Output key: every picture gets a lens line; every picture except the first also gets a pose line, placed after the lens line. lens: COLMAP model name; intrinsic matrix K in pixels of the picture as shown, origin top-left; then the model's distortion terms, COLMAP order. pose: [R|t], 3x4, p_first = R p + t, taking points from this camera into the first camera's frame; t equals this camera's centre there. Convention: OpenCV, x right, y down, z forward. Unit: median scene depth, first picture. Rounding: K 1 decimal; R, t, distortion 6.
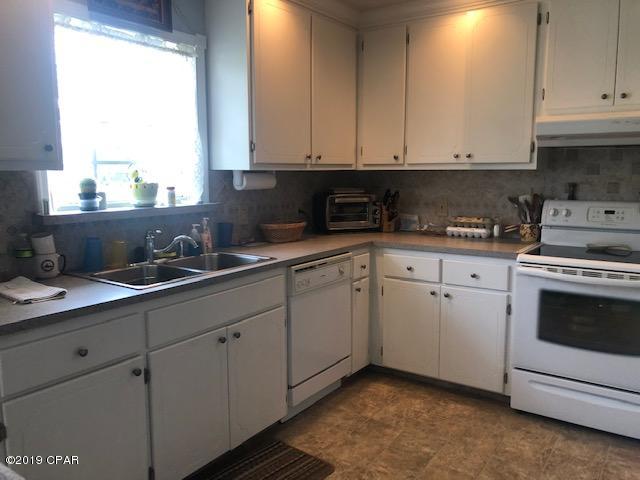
lens RADIAL K [[521.1, 0, 332.6], [0, 521.1, 236.1], [0, 0, 1]] dist [0.026624, -0.001724]
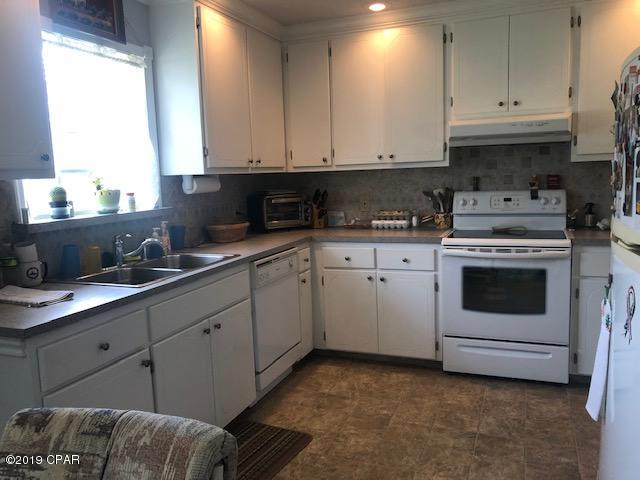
lens RADIAL K [[523.3, 0, 320.0], [0, 523.3, 240.0], [0, 0, 1]] dist [0.035593, -0.014326]
pose [[0.975368, -0.060622, 0.212092, -0.164304], [0.061489, 0.998105, 0.002512, 0.018234], [-0.211843, 0.010591, 0.977246, -0.091272]]
